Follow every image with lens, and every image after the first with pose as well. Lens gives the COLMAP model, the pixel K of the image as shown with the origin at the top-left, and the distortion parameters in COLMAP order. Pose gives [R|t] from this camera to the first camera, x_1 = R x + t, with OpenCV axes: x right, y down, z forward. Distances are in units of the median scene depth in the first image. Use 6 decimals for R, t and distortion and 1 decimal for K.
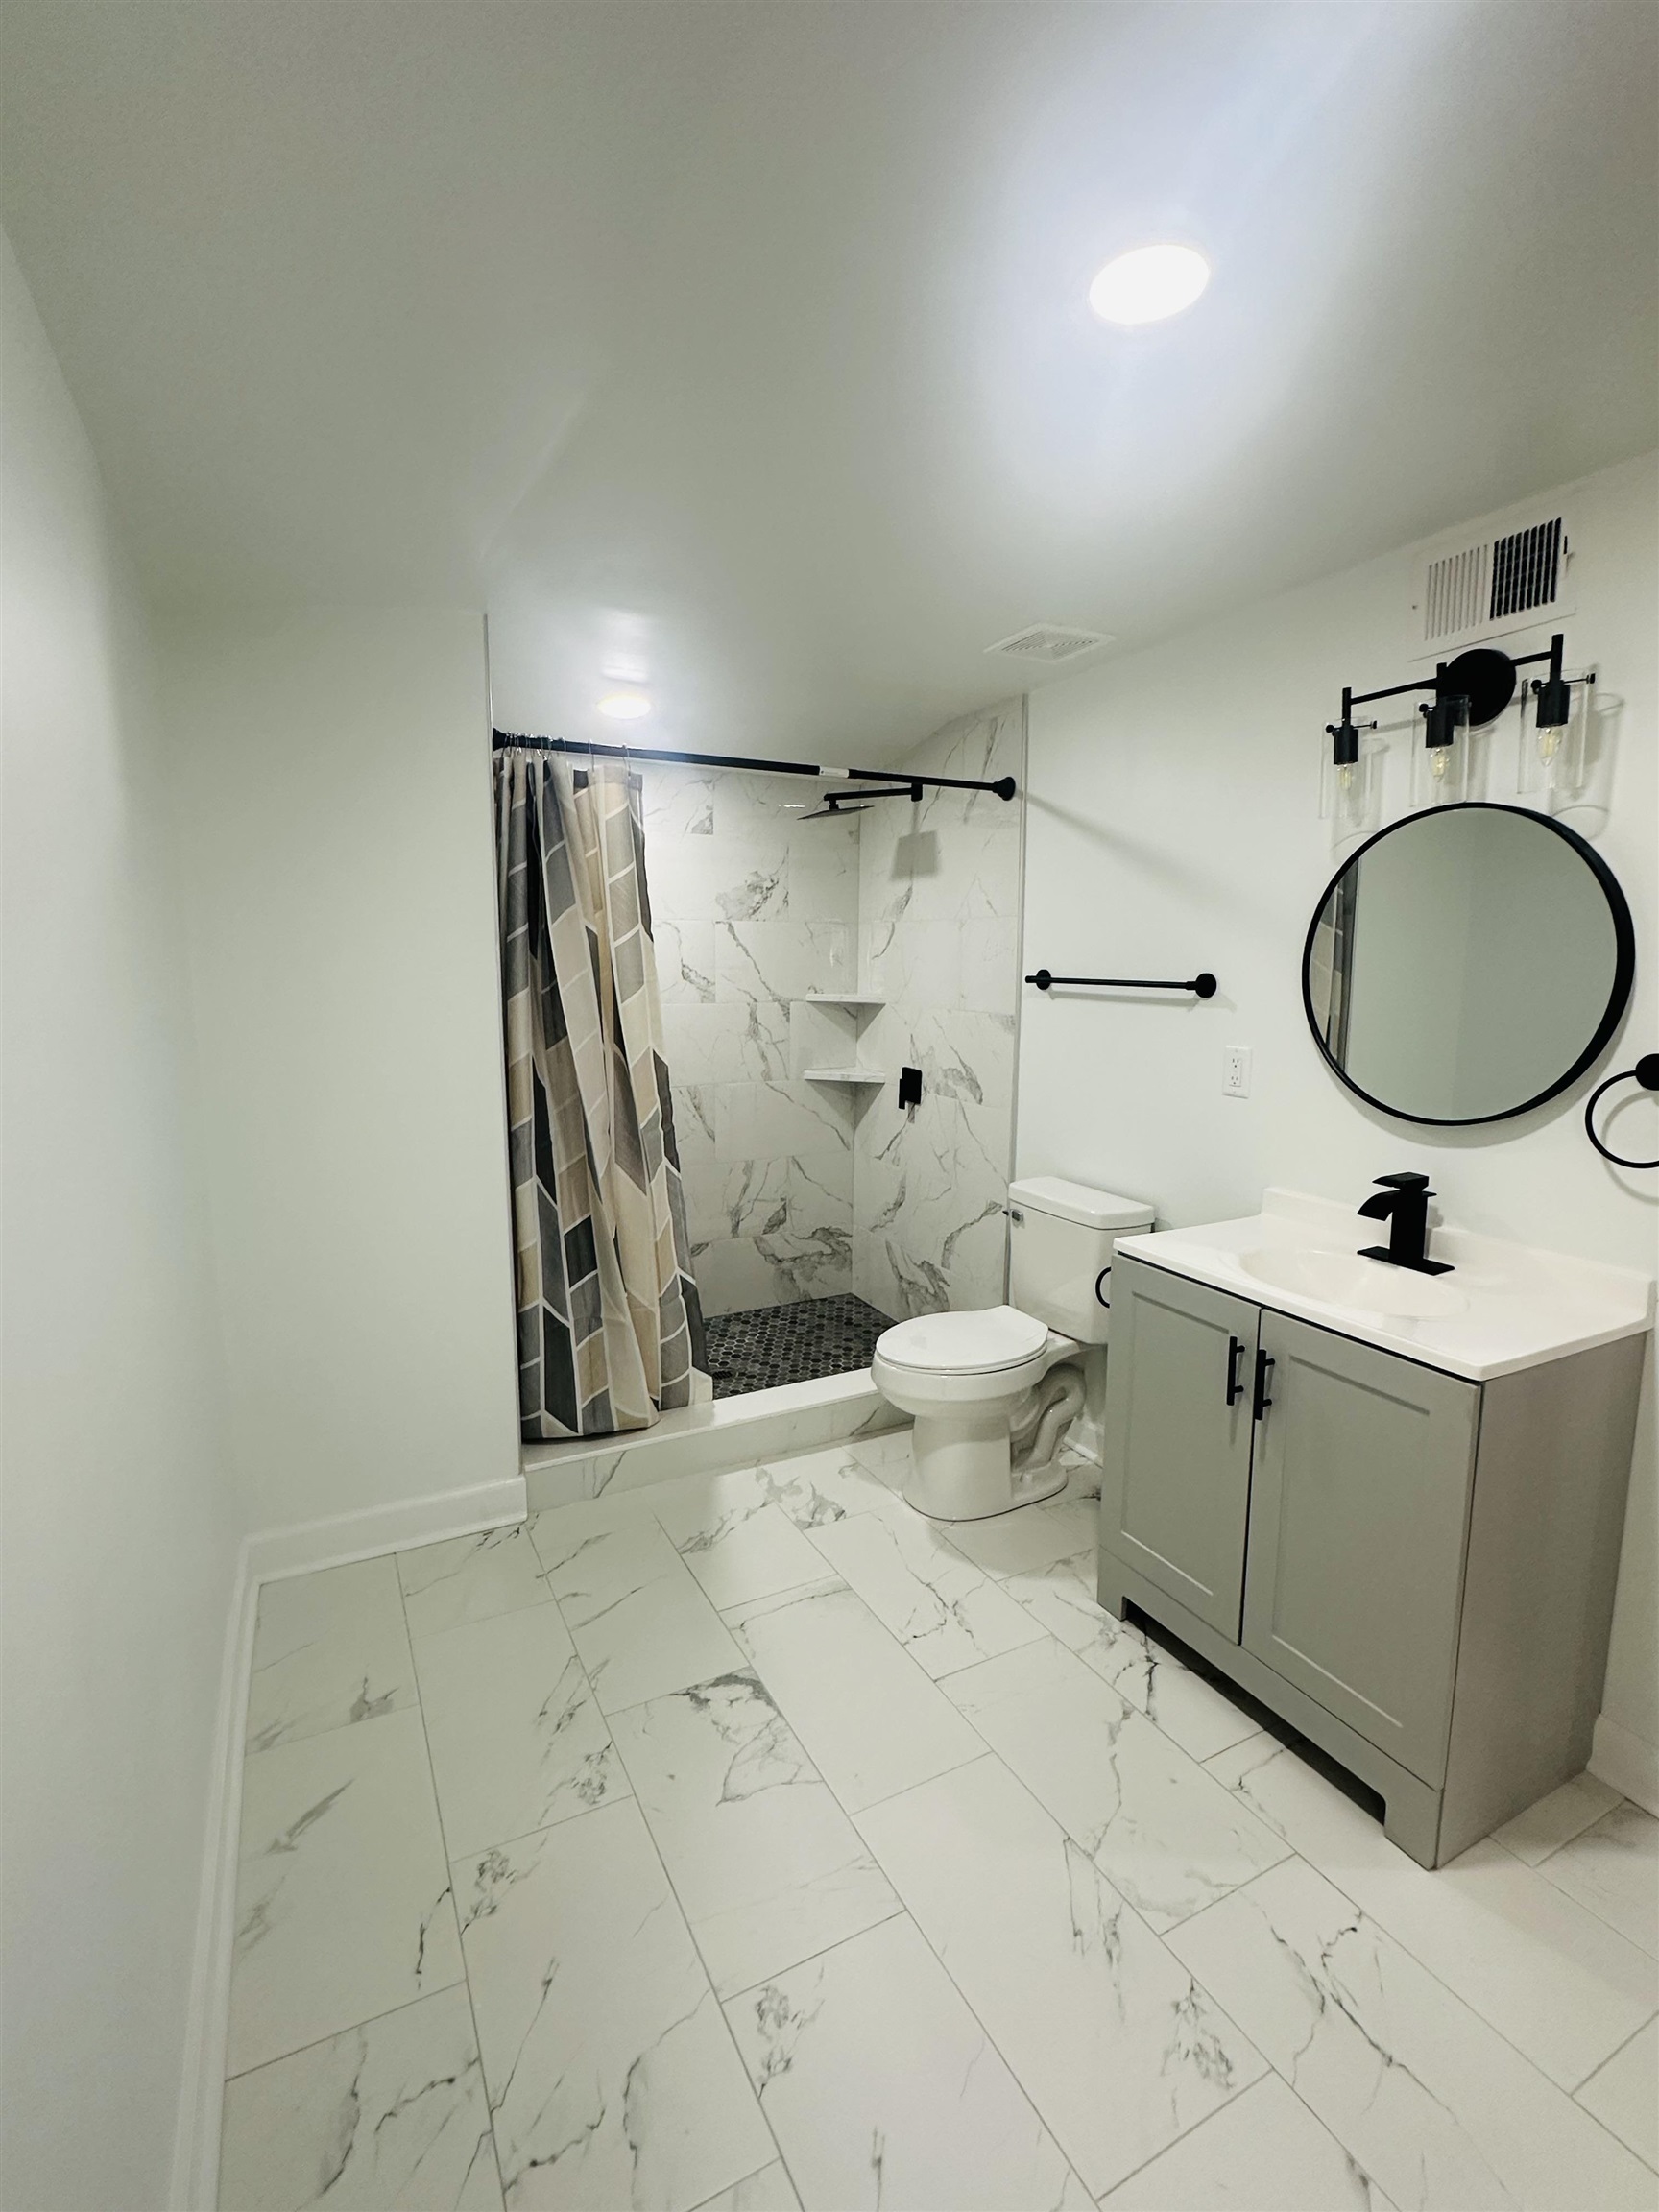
lens RADIAL K [[1005.4, 0, 826.0], [0, 1005.4, 1107.1], [0, 0, 1]] dist [-0.003187, 0.000592]
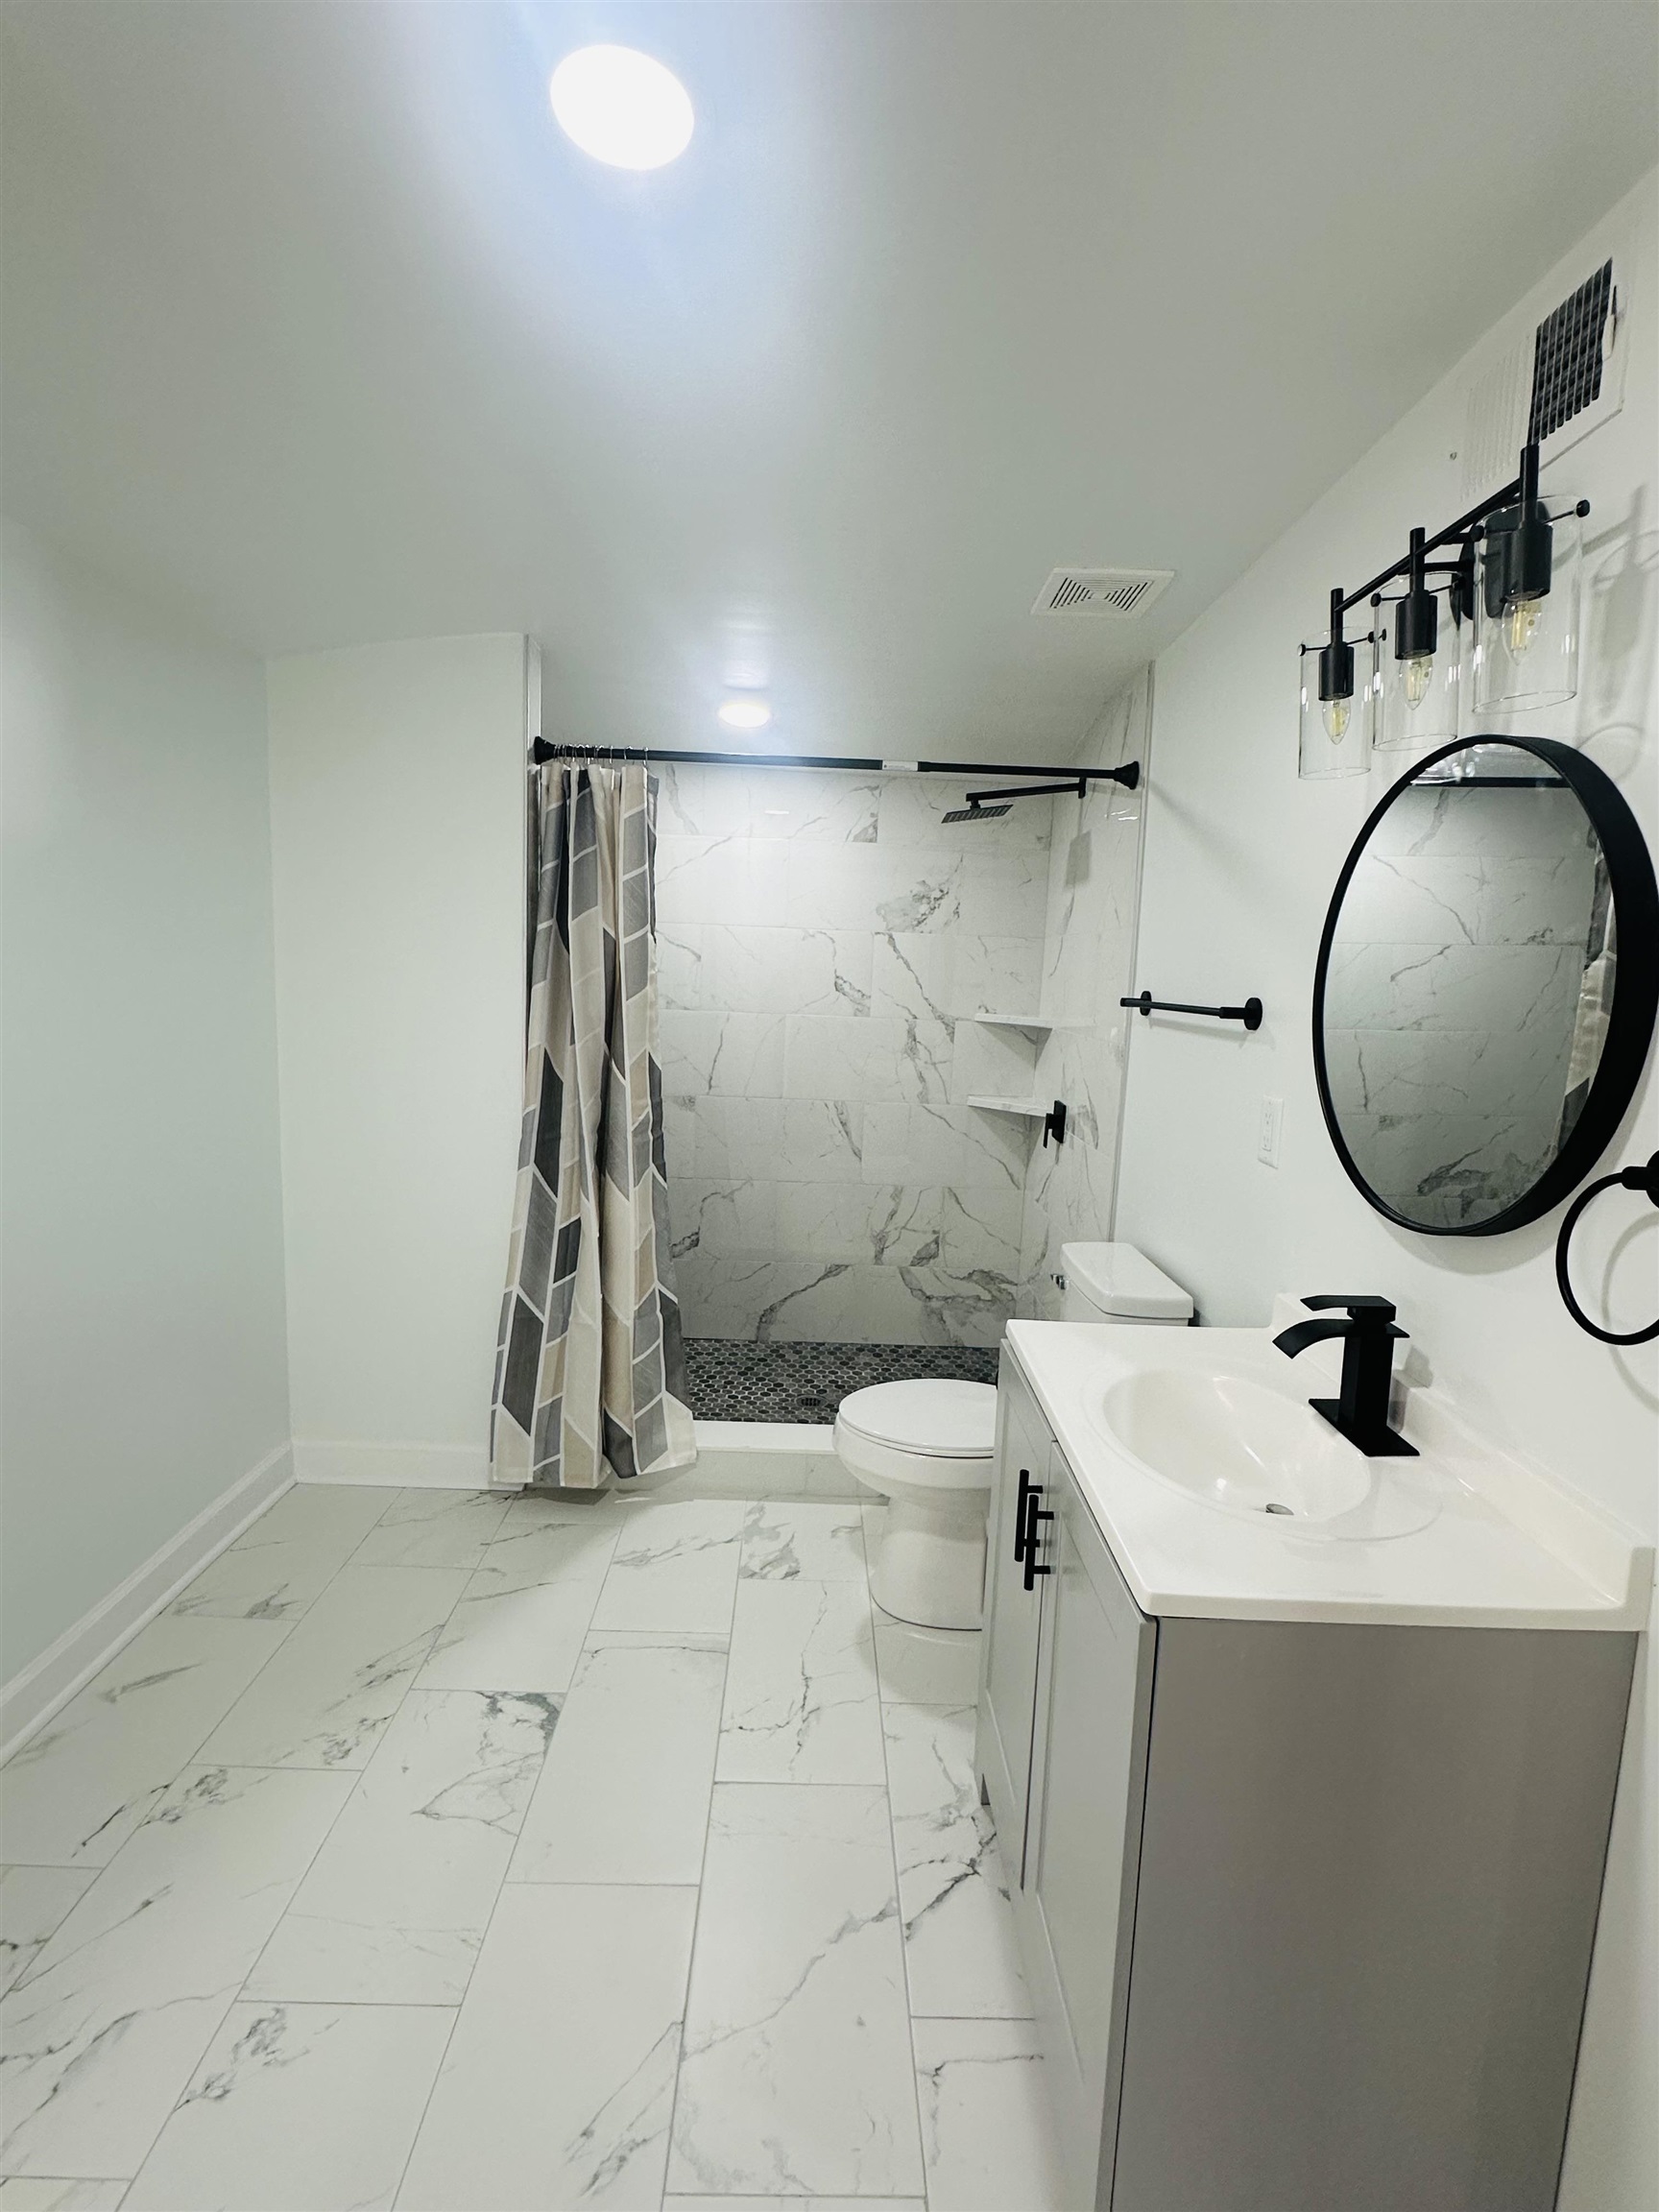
lens RADIAL K [[1005.6, 0, 829.5], [0, 1005.6, 1106.0], [0, 0, 1]] dist [-0.003931, 0.000967]
pose [[0.893400, 0.089714, -0.440213, 0.294881], [-0.101925, 0.994784, -0.004120, -0.011582], [0.437547, 0.048549, 0.897884, 0.128872]]
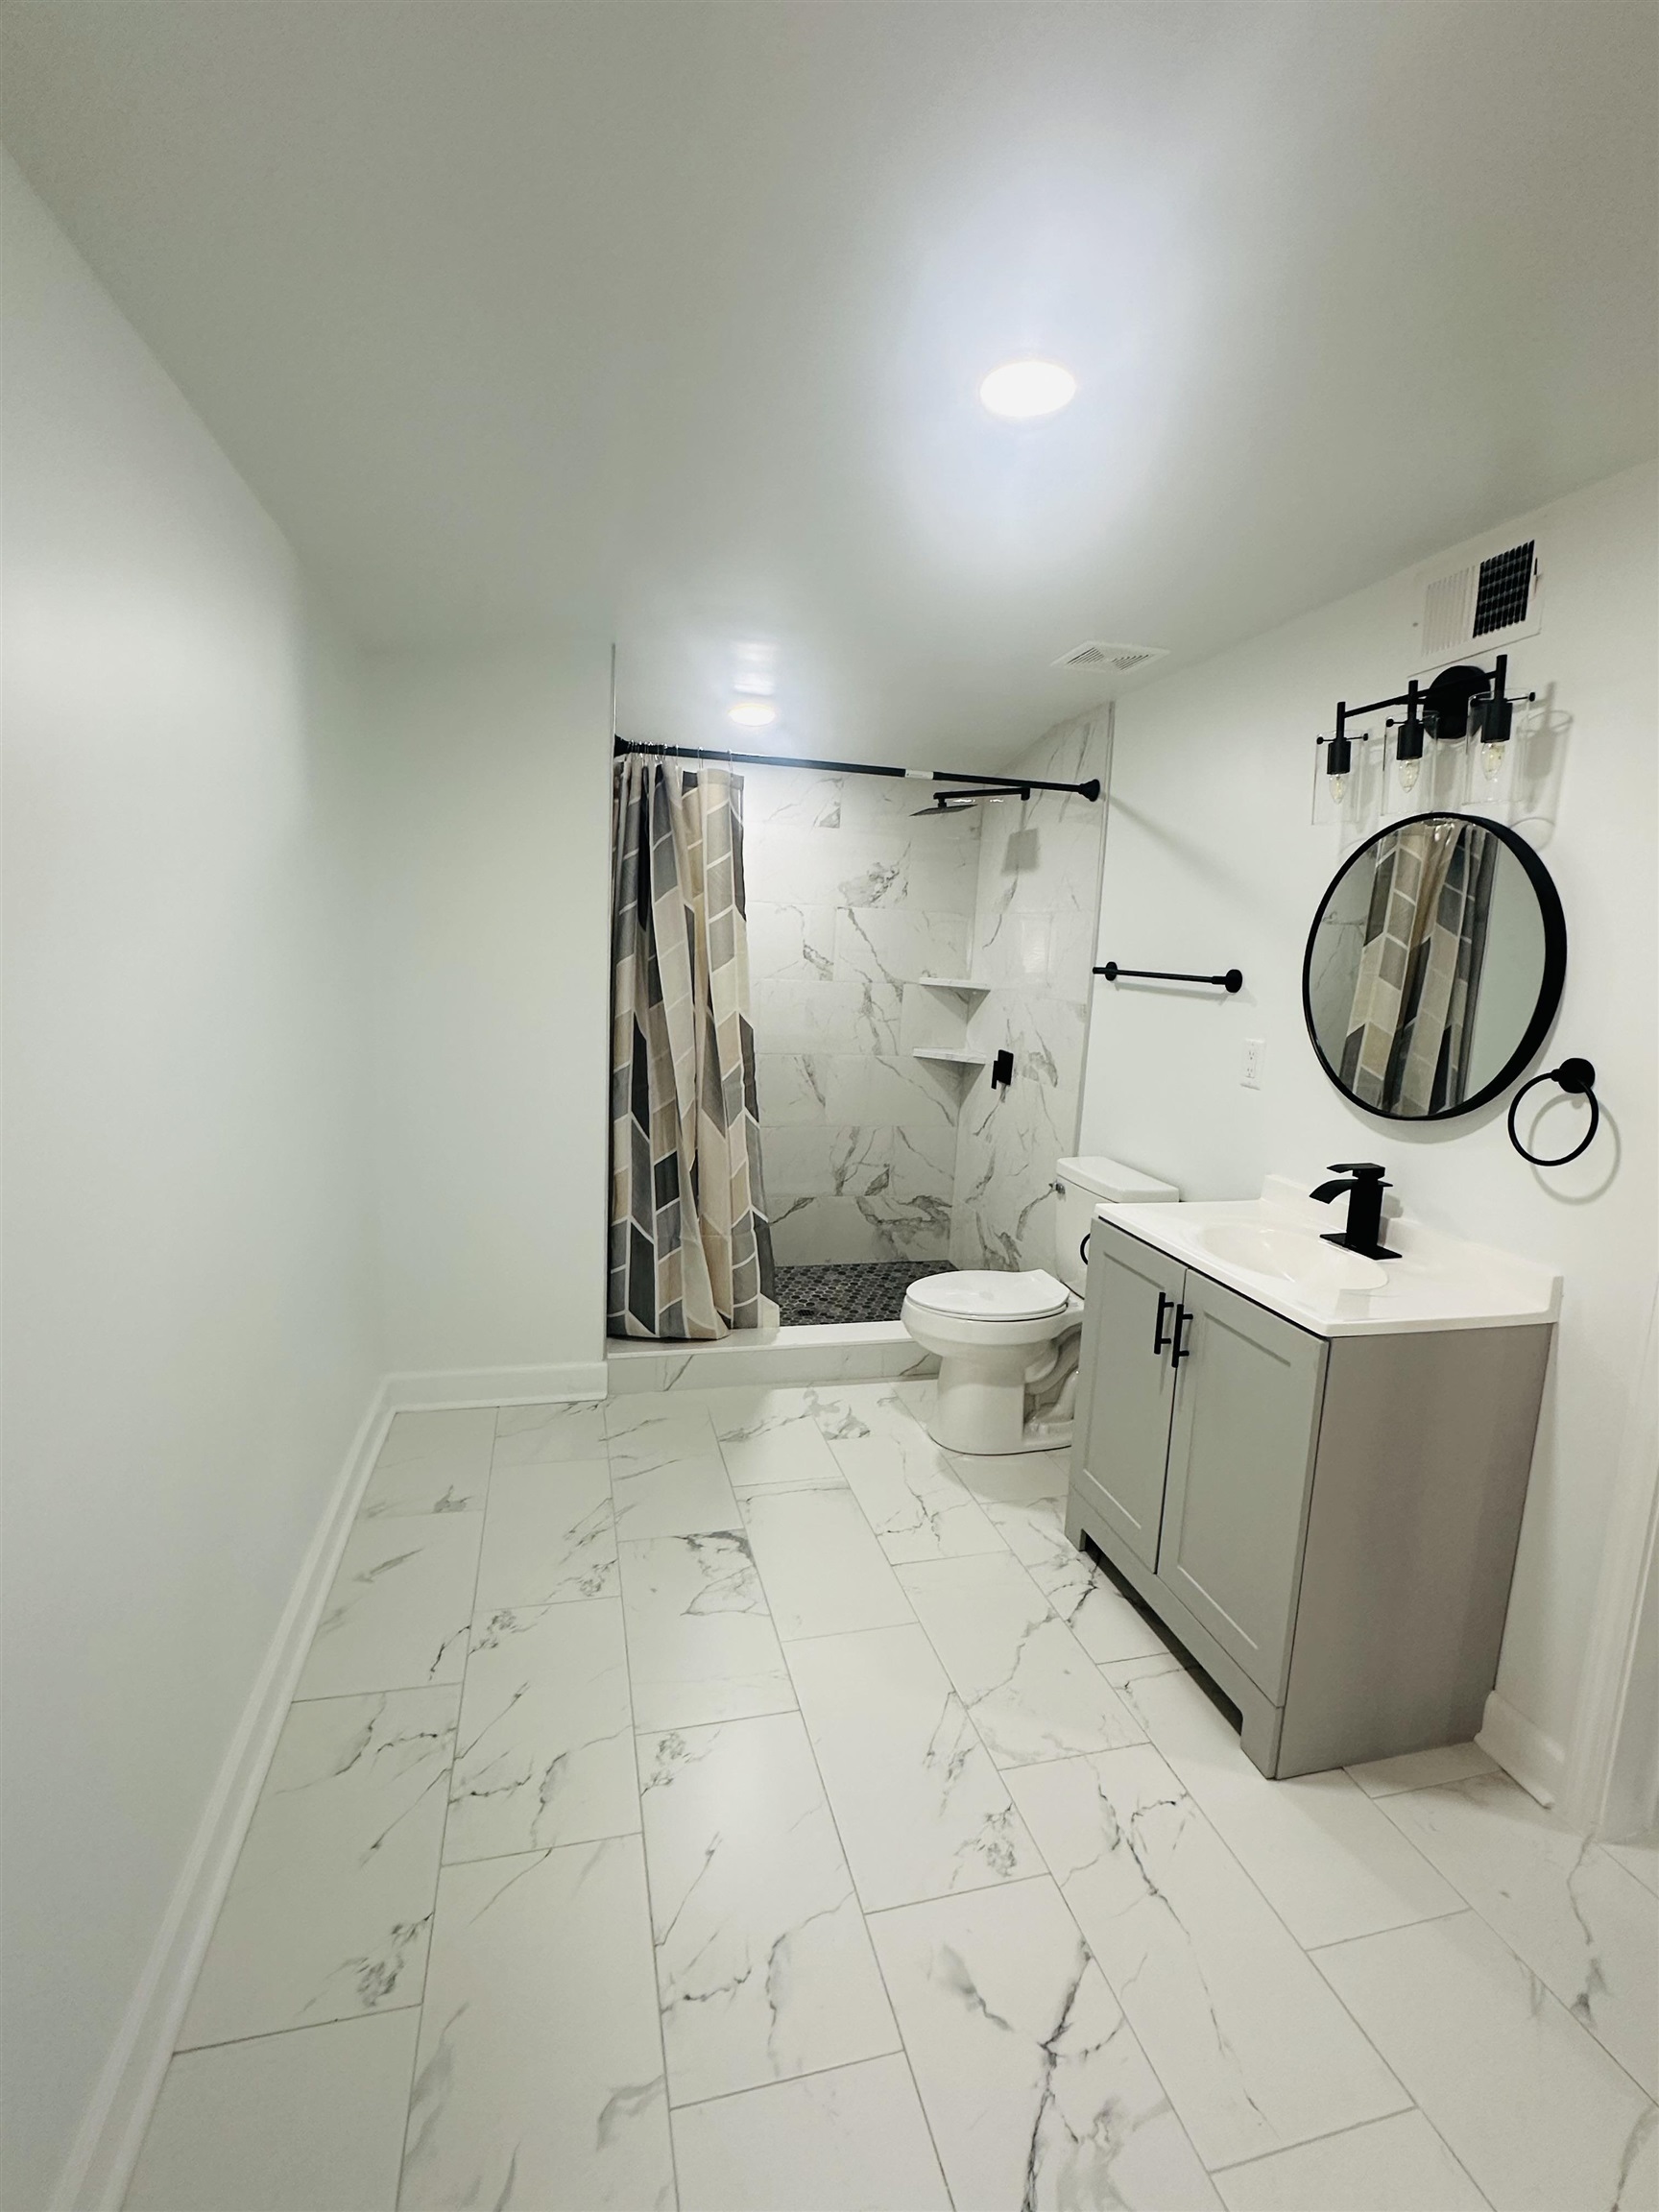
lens RADIAL K [[1005.6, 0, 829.5], [0, 1005.6, 1106.0], [0, 0, 1]] dist [-0.003931, 0.000967]
pose [[0.974144, 0.076477, -0.212593, 0.135868], [-0.075054, 0.997070, 0.014771, 0.017803], [0.213099, 0.001567, 0.977029, -0.082049]]
